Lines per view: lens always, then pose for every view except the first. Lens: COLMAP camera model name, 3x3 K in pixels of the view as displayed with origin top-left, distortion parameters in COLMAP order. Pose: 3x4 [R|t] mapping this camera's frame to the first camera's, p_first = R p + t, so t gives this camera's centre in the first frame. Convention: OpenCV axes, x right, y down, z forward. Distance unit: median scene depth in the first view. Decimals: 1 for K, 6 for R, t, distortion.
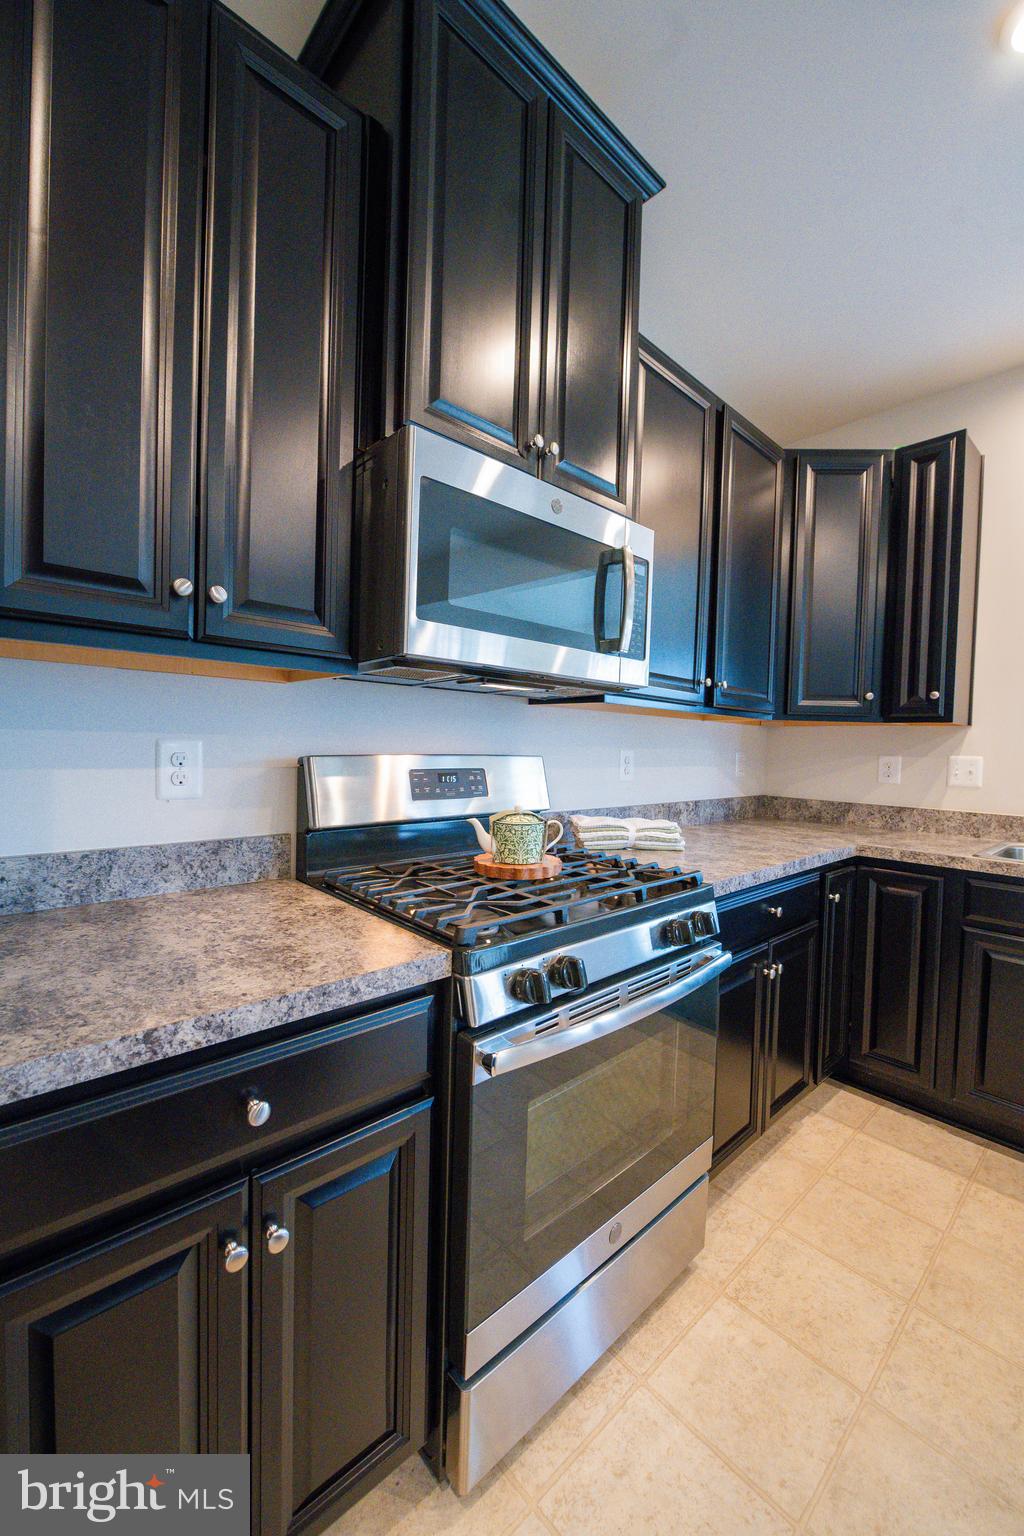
lens RADIAL K [[604.2, 0, 498.2], [0, 604.2, 761.4], [0, 0, 1]] dist [-0.007039, -0.001368]
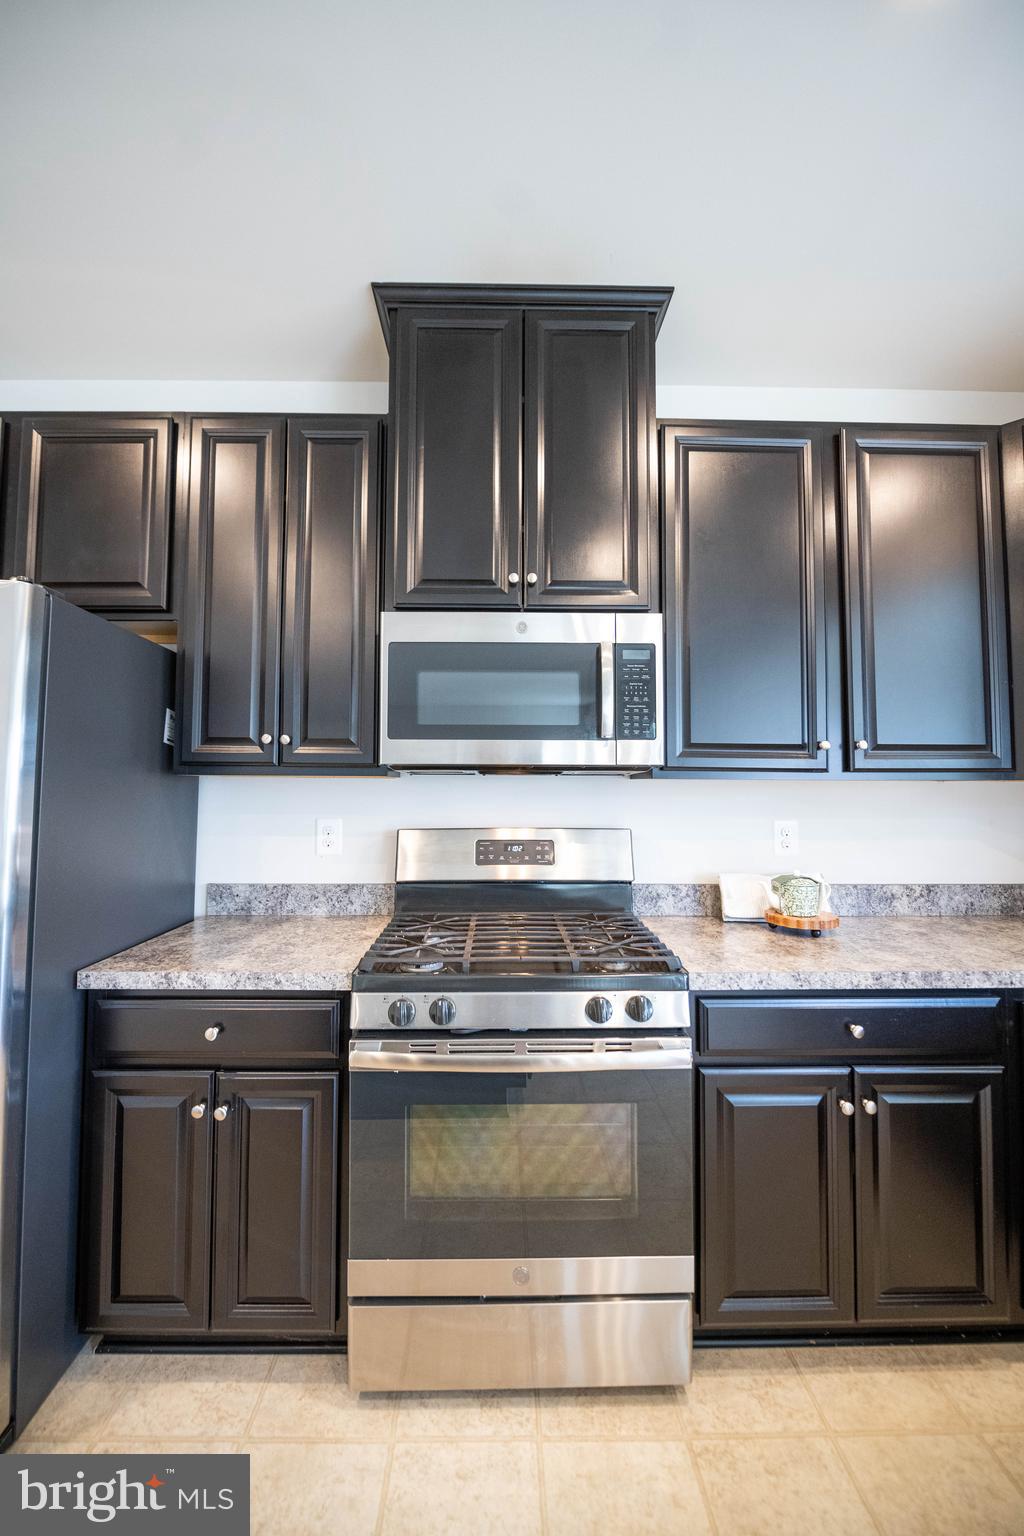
lens RADIAL K [[604.2, 0, 502.2], [0, 604.2, 756.4], [0, 0, 1]] dist [-0.007039, -0.001368]
pose [[0.756400, -0.058052, -0.651528, 0.764304], [-0.003632, 0.995666, -0.092932, -0.046002], [0.654100, 0.072660, 0.752911, 0.068610]]
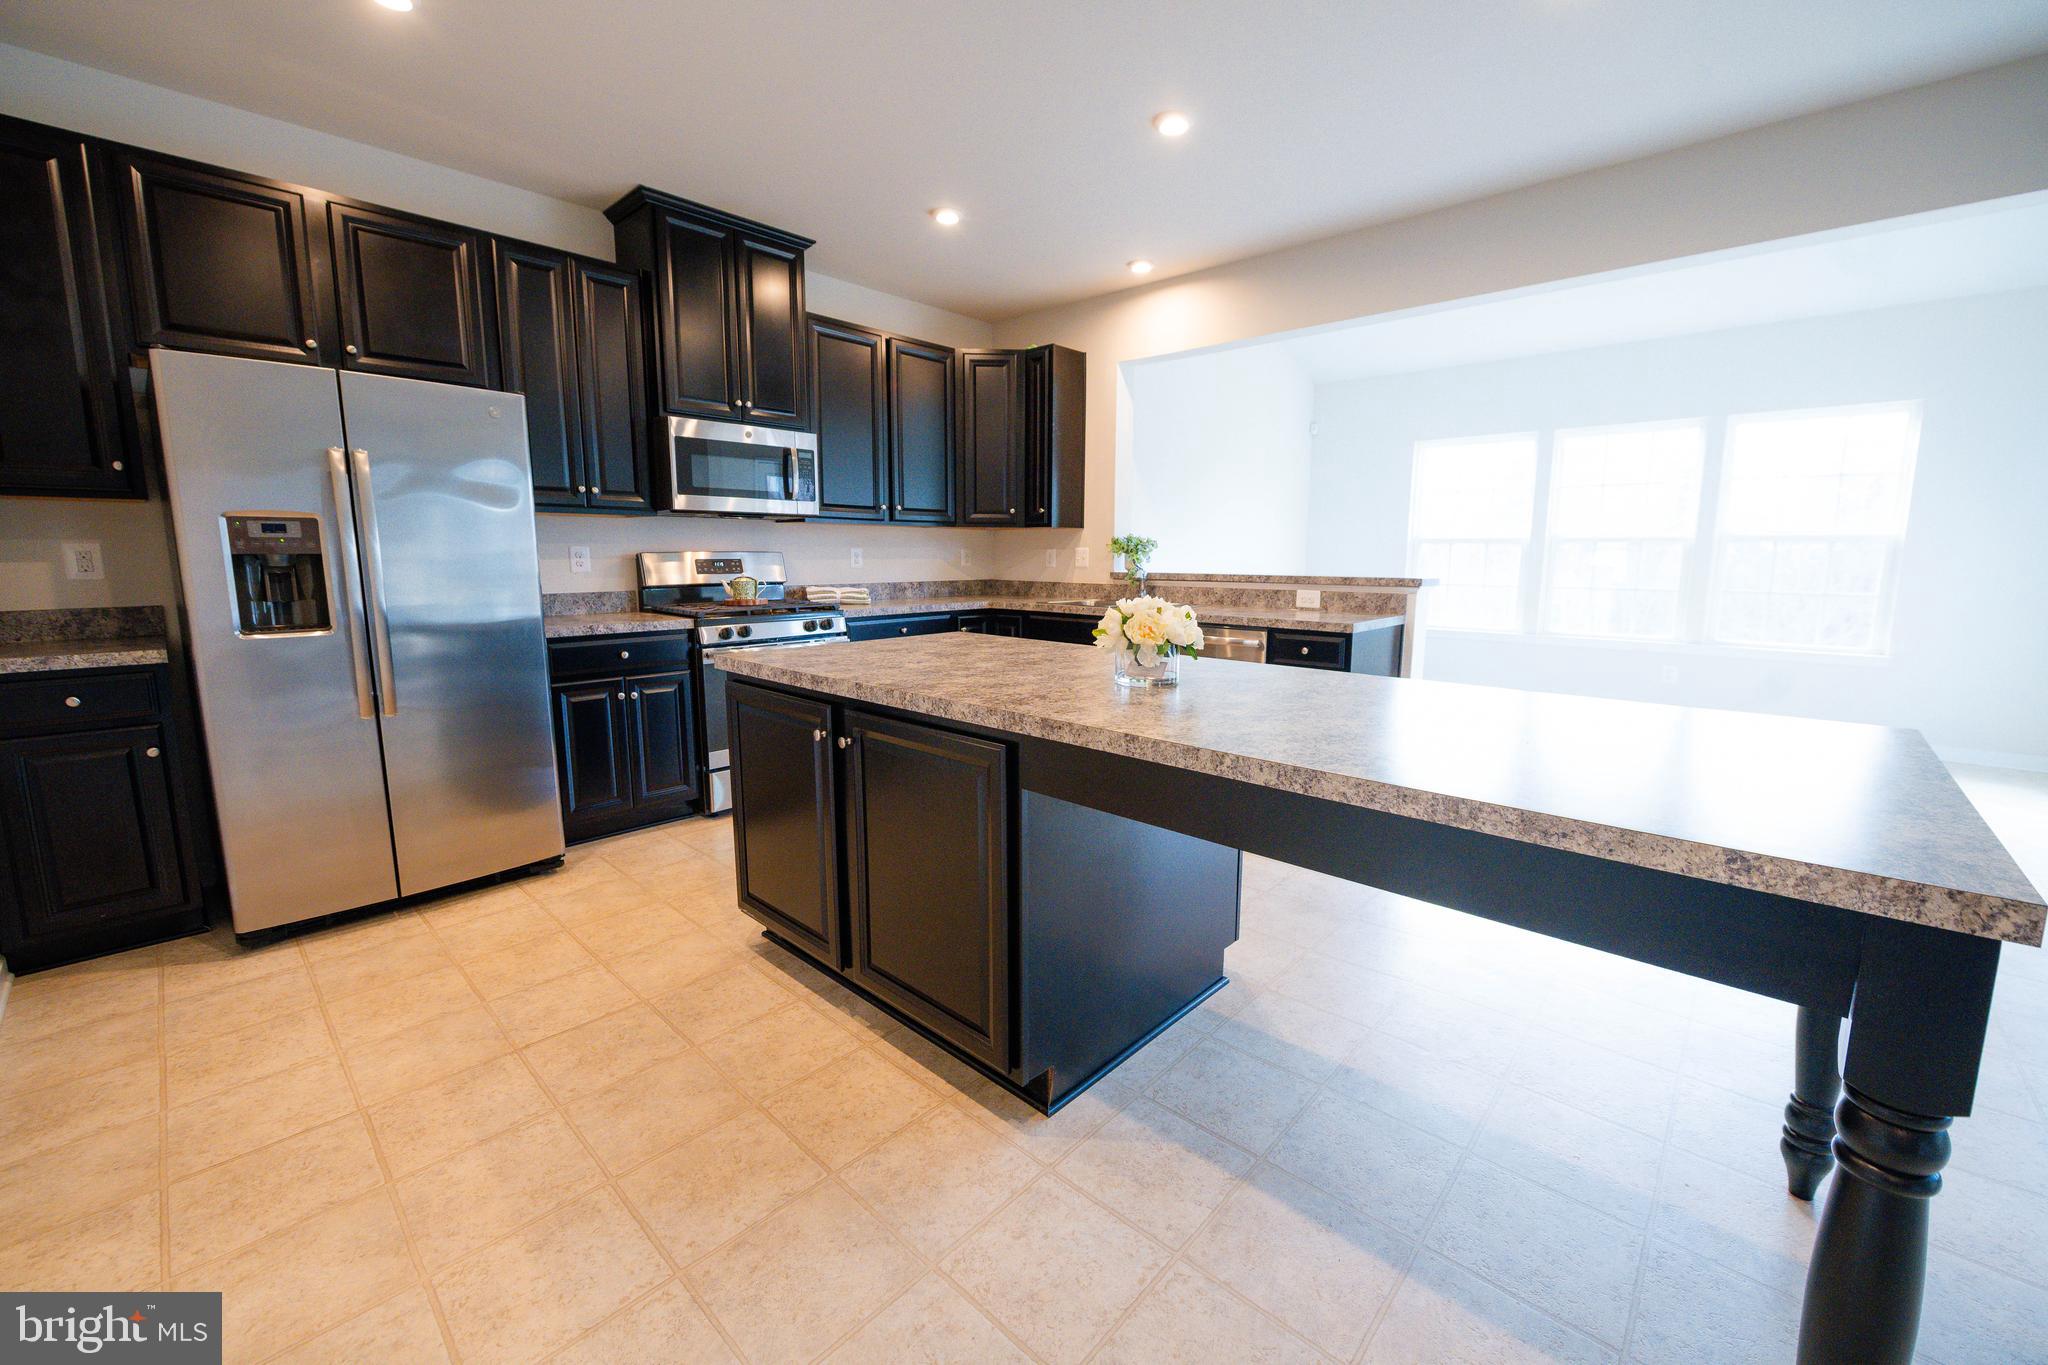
lens RADIAL K [[805.6, 0, 1033.3], [0, 805.6, 667.6], [0, 0, 1]] dist [-0.007039, -0.001368]
pose [[0.995059, -0.035986, 0.092534, 0.743408], [0.025136, 0.992948, 0.115855, 0.093503], [-0.096051, -0.112957, 0.988946, -1.873817]]
